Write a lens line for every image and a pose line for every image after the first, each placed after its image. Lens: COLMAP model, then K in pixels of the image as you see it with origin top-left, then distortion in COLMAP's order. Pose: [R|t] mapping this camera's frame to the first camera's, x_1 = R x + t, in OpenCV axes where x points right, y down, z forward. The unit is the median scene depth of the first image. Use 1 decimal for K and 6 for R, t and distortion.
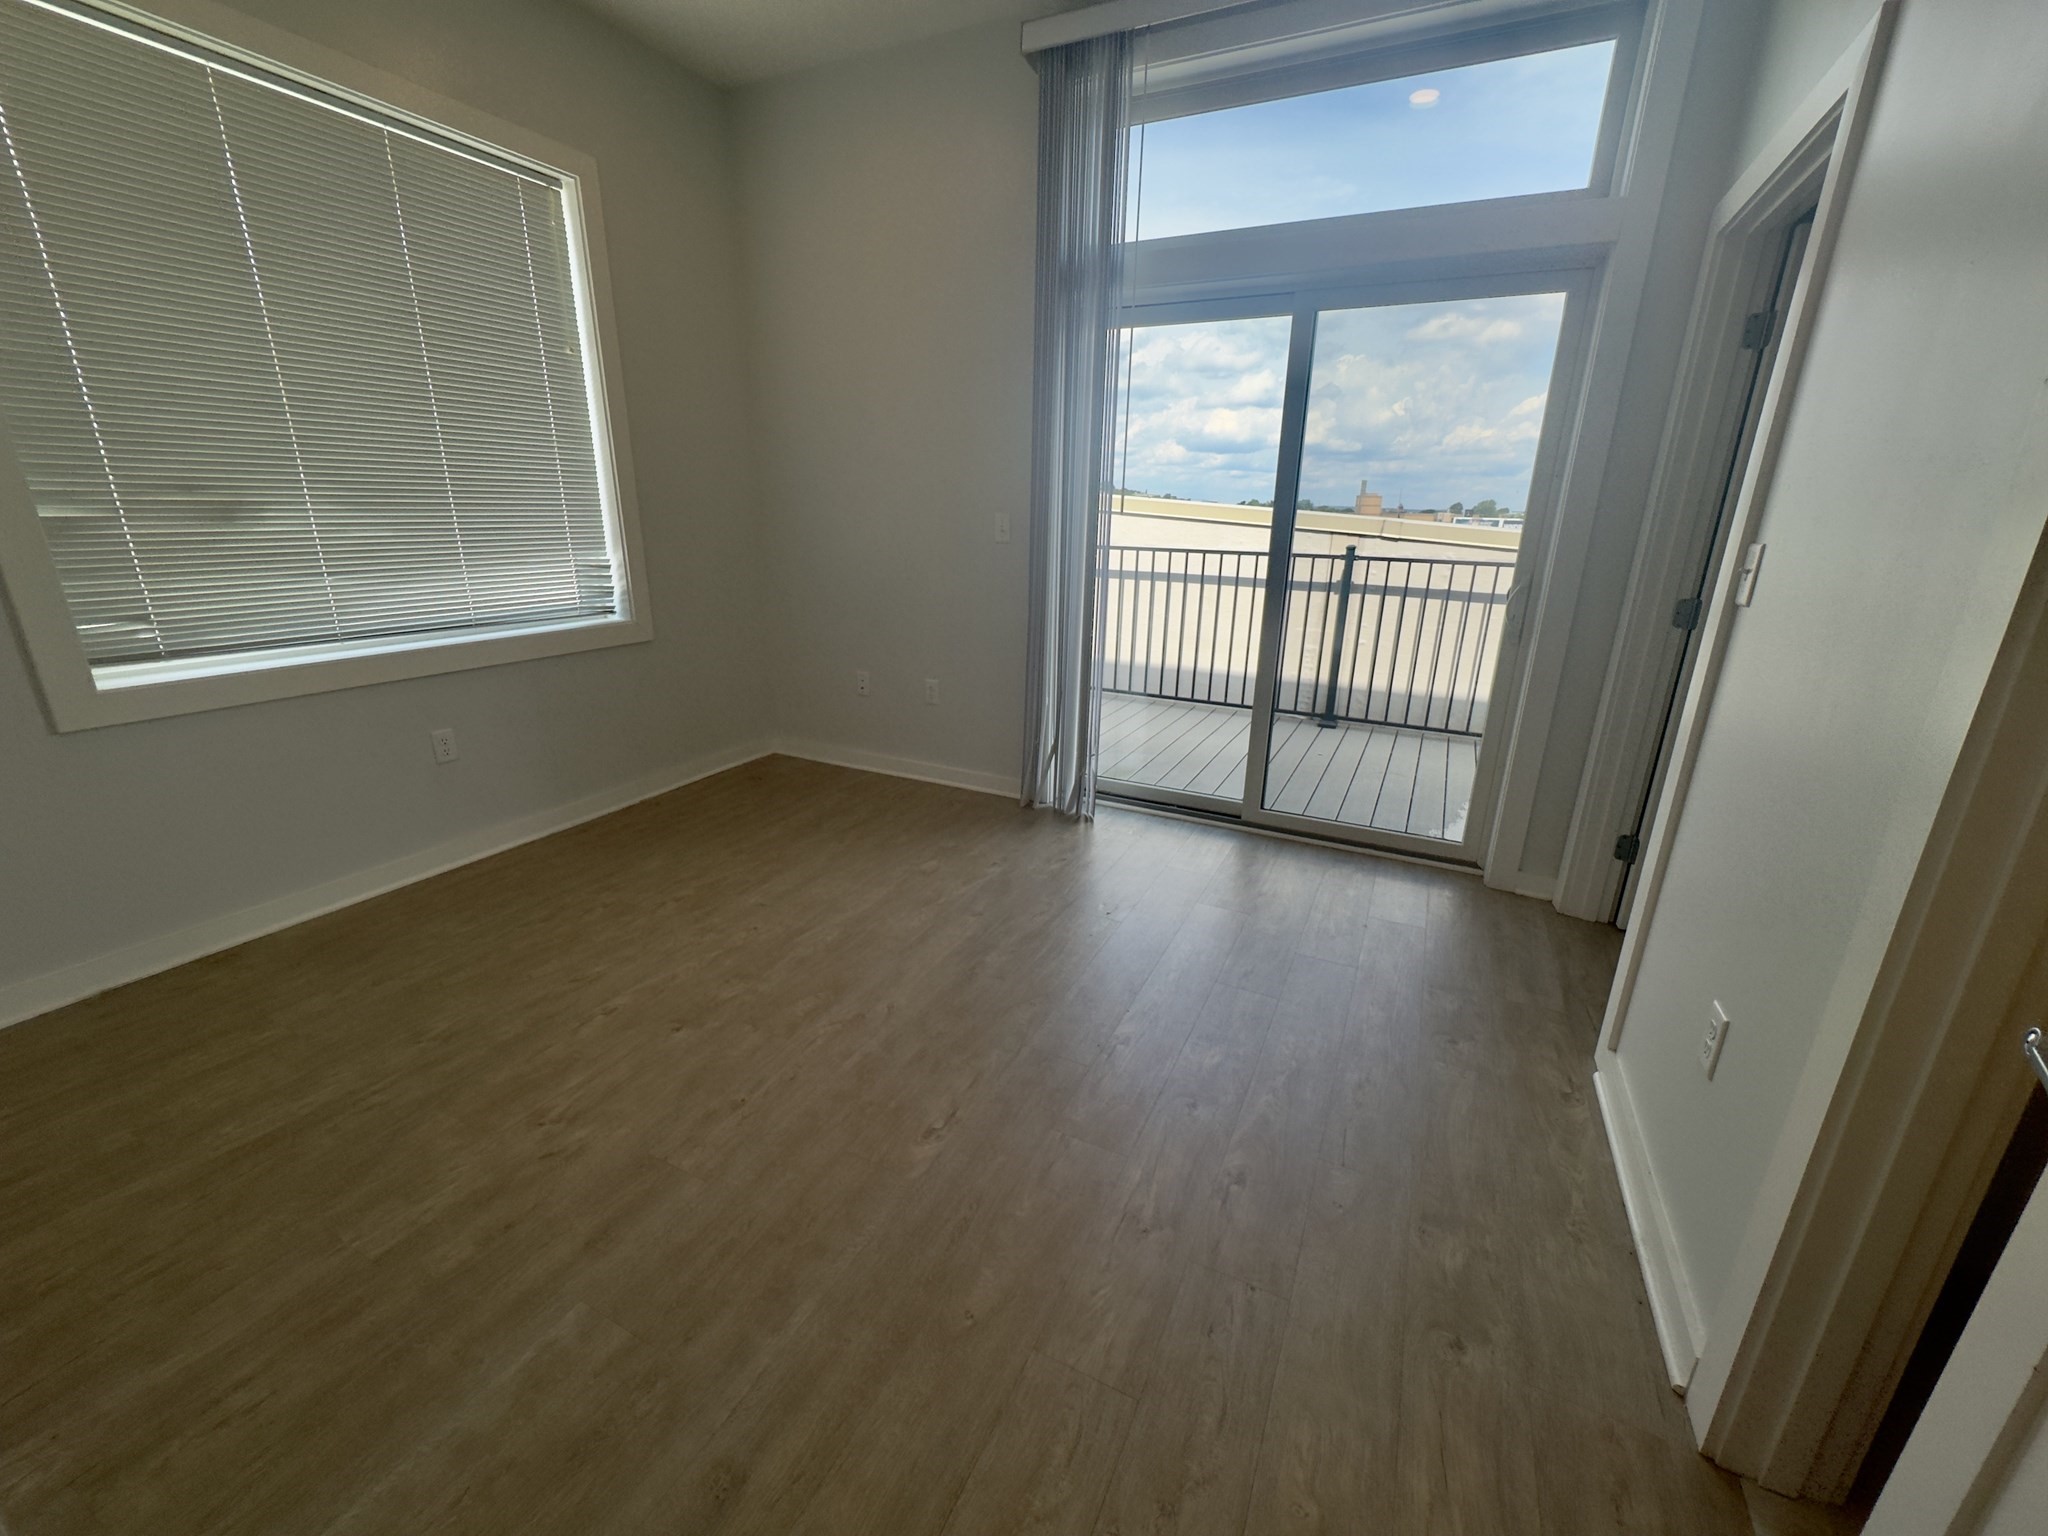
lens RADIAL K [[818.3, 0, 1032.6], [0, 818.3, 751.5], [0, 0, 1]] dist [-0.002286, 0.000083]
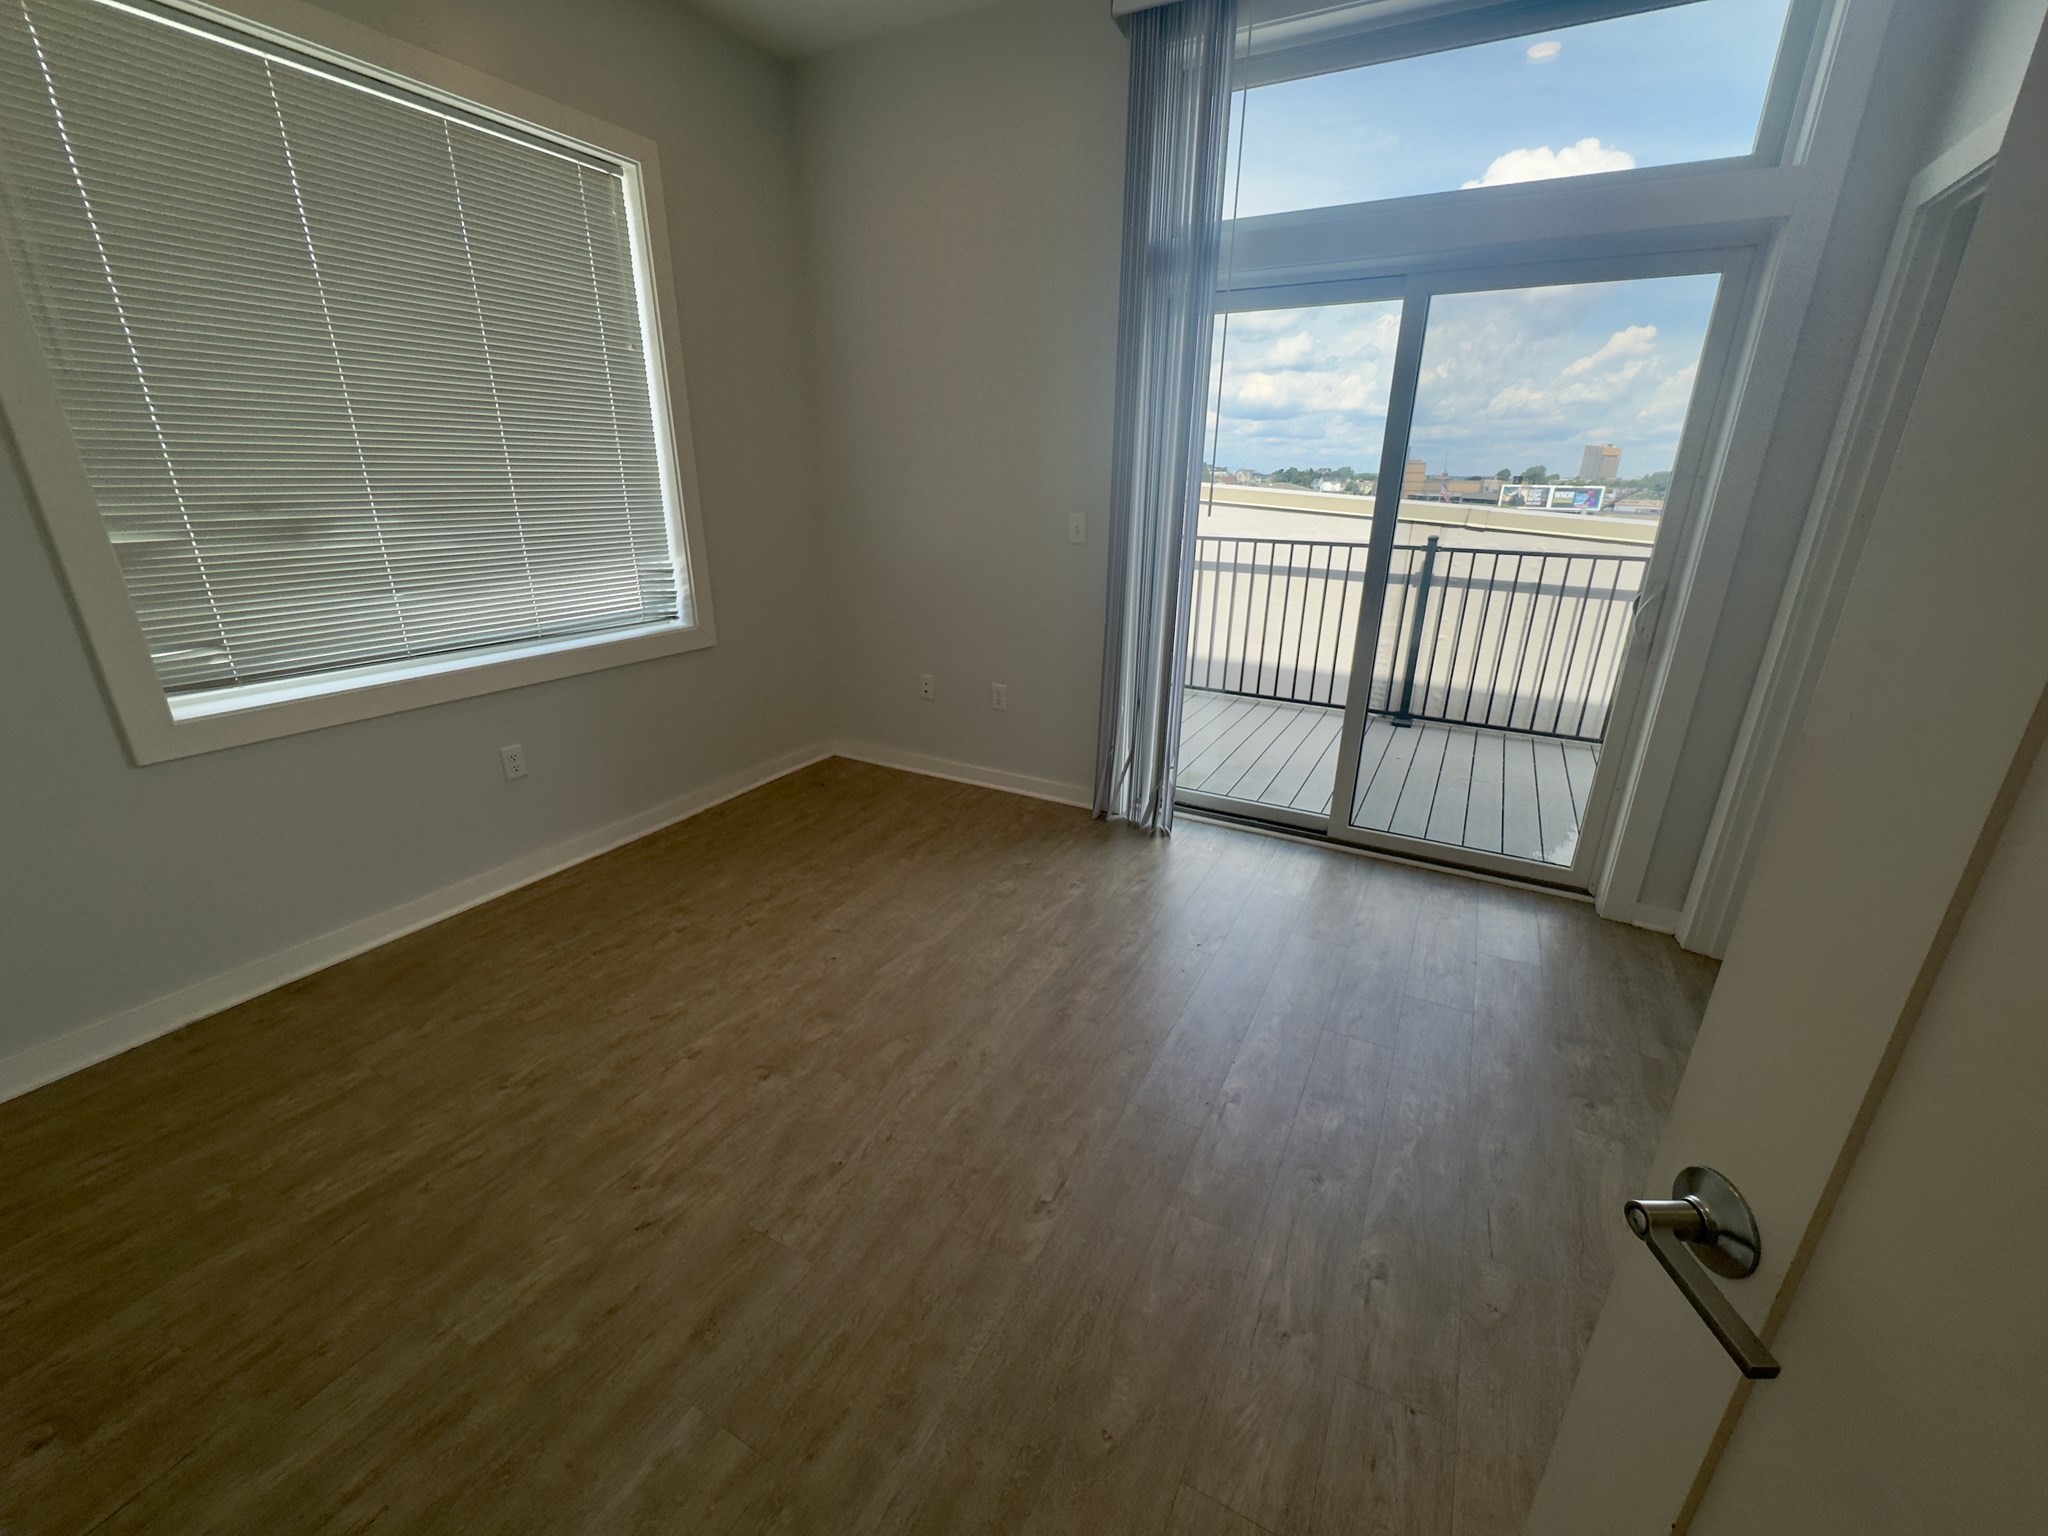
lens RADIAL K [[818.3, 0, 1031.1], [0, 818.3, 750.6], [0, 0, 1]] dist [-0.002286, 0.000083]
pose [[0.999255, 0.005299, -0.038229, -0.075797], [-0.004015, 0.999428, 0.033579, -0.066420], [0.038385, -0.033400, 0.998705, 0.056854]]
